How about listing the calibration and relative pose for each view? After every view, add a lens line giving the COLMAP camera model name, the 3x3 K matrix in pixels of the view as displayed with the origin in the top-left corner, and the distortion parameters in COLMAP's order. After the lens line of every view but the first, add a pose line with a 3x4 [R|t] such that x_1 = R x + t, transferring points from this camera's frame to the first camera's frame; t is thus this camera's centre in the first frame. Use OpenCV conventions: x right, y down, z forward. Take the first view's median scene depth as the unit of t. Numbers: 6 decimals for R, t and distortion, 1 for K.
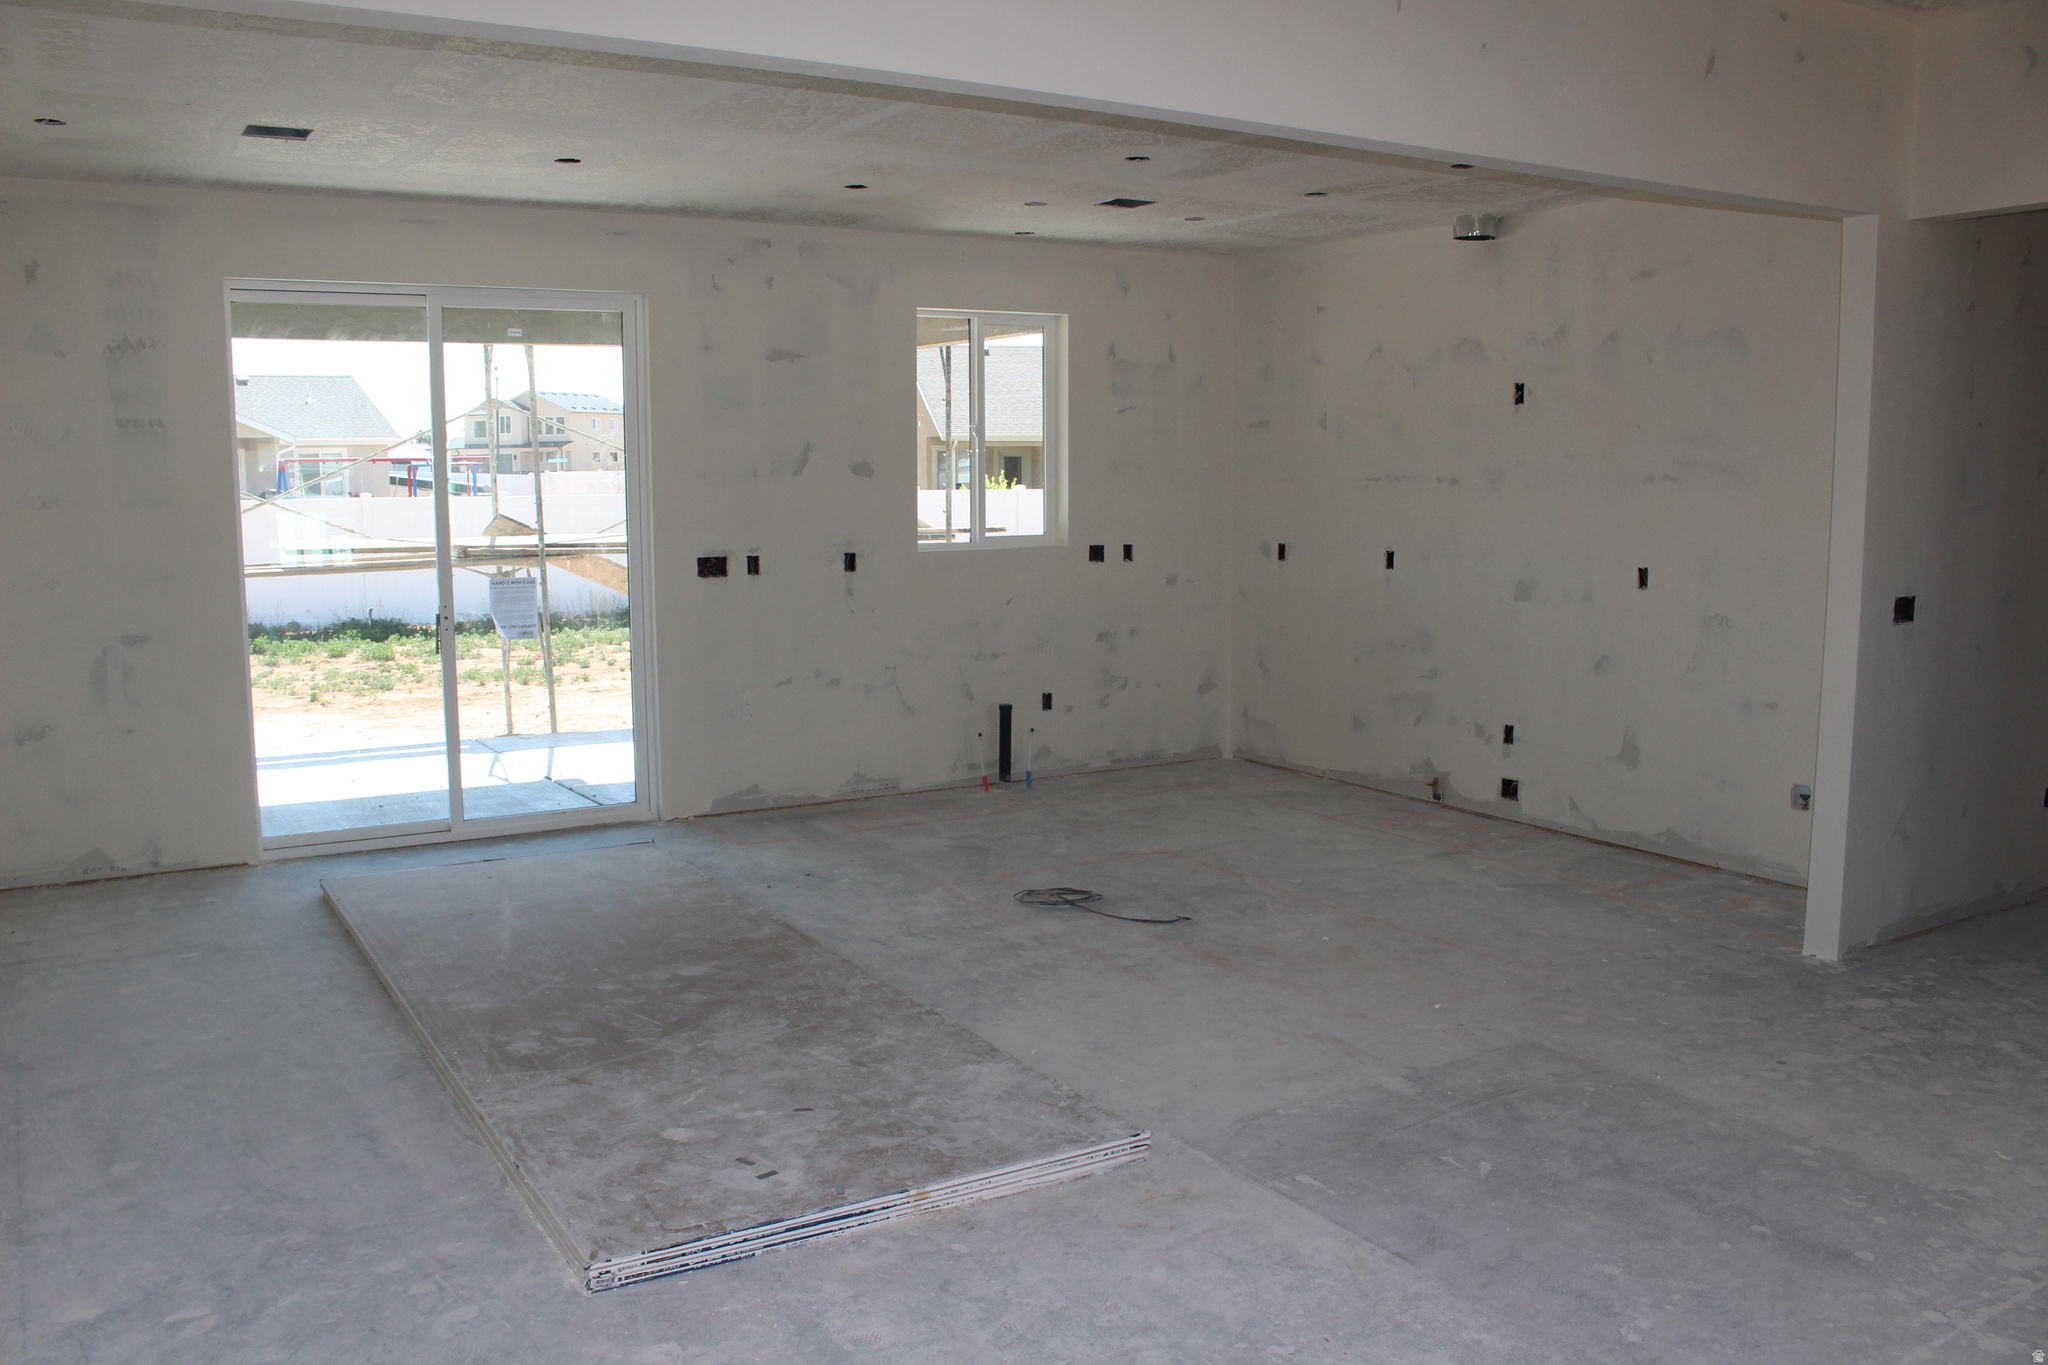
lens RADIAL K [[1702.1, 0, 1022.4], [0, 1702.1, 681.7], [0, 0, 1]] dist [-0.143527, 0.119099]
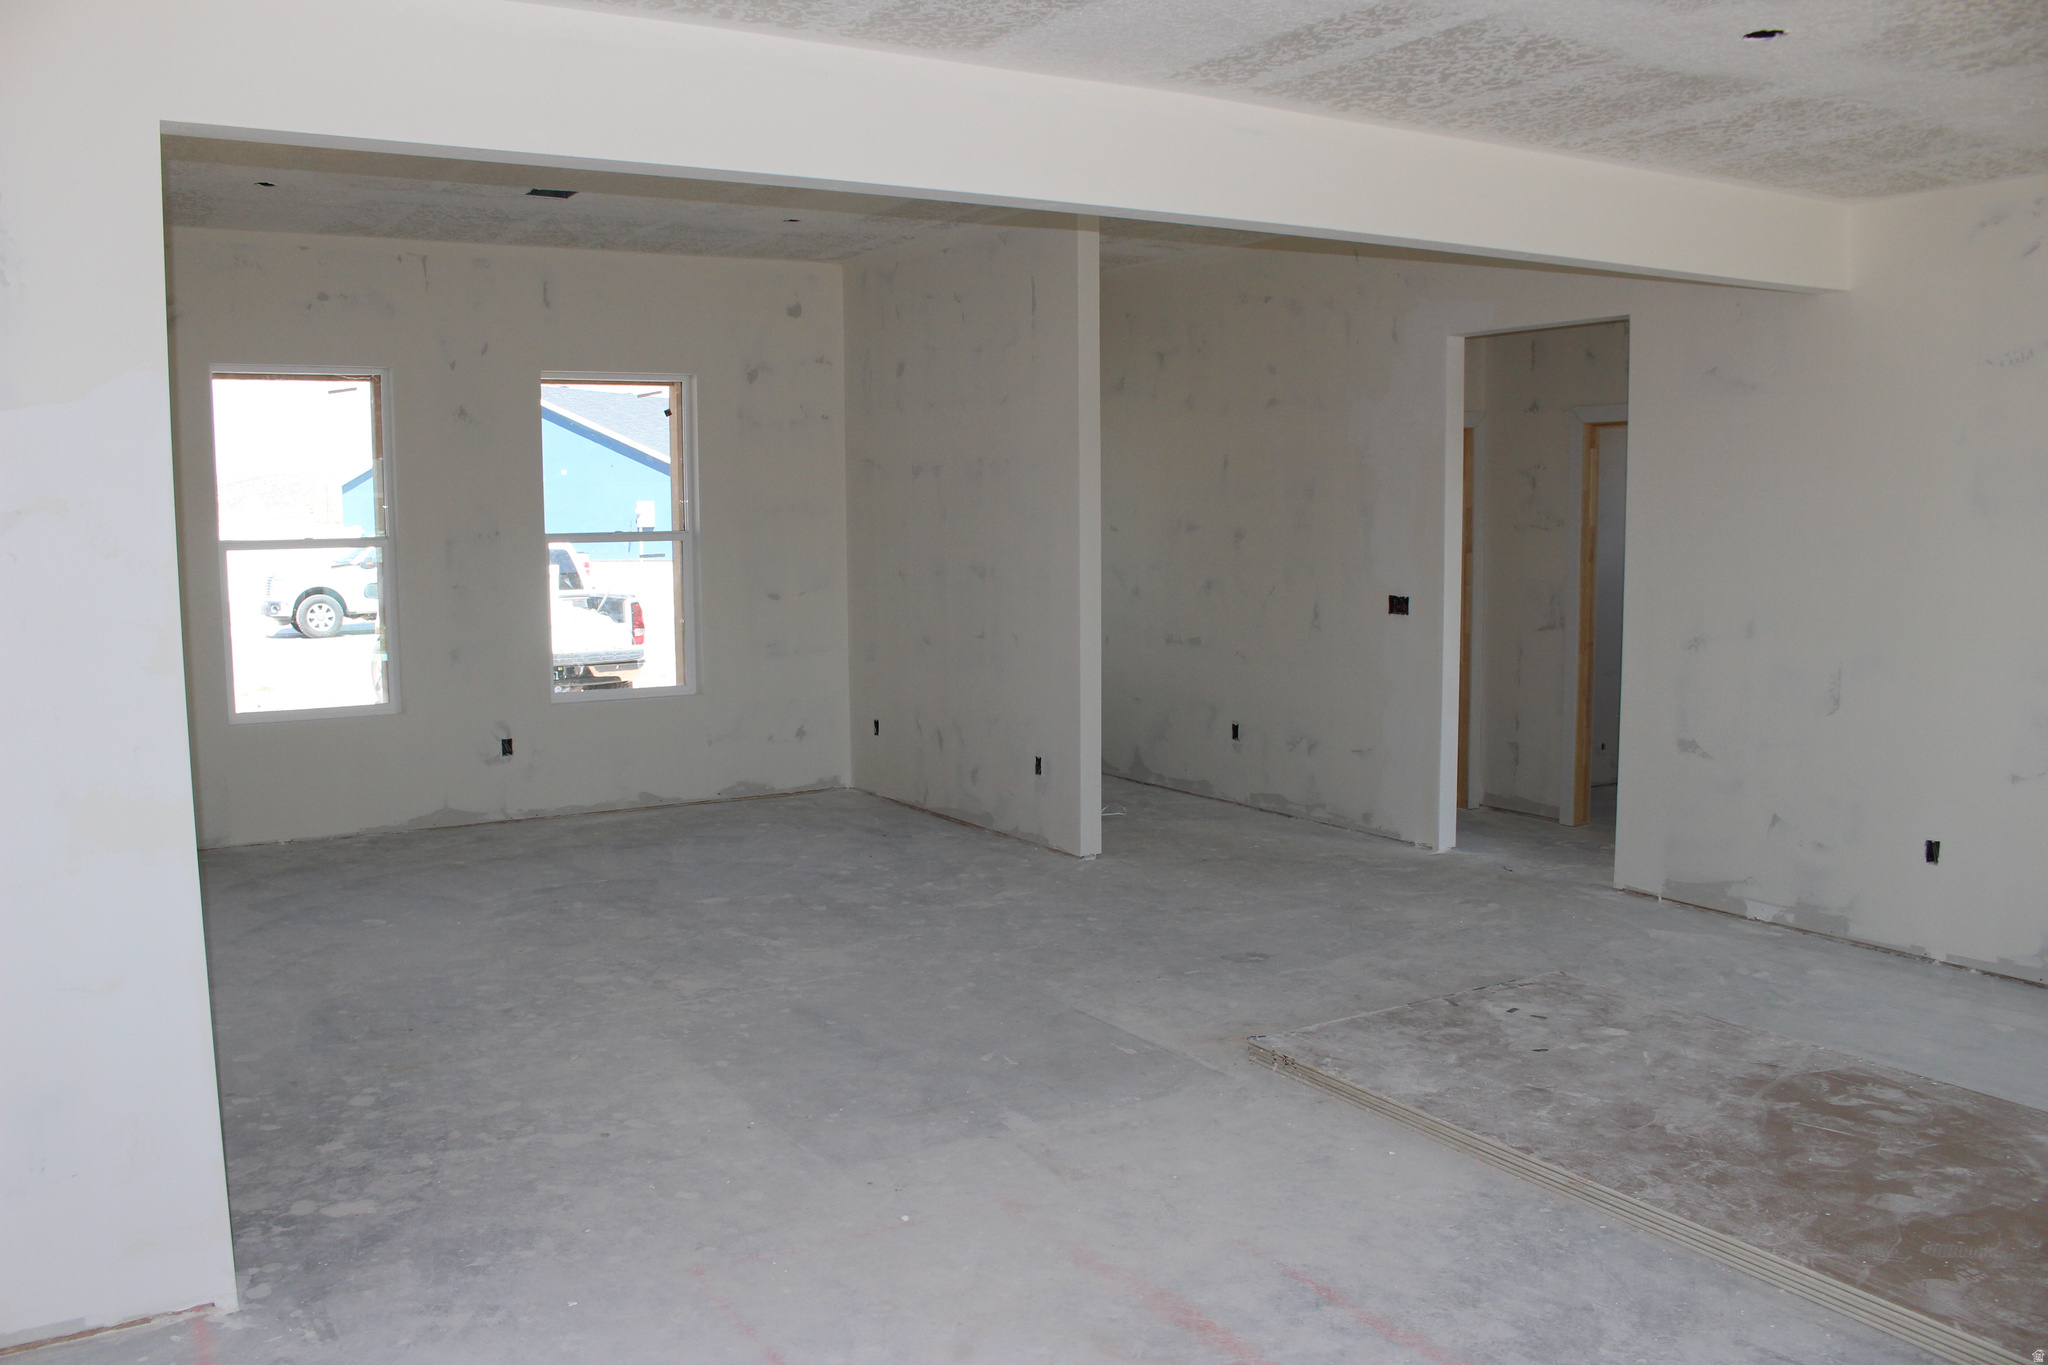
lens RADIAL K [[1702.1, 0, 1022.5], [0, 1702.1, 684.7], [0, 0, 1]] dist [-0.143527, 0.119099]
pose [[-0.999940, 0.010631, -0.002664, 0.219439], [0.009726, 0.972811, 0.231394, -0.254309], [0.005052, 0.231355, -0.972856, 1.929878]]
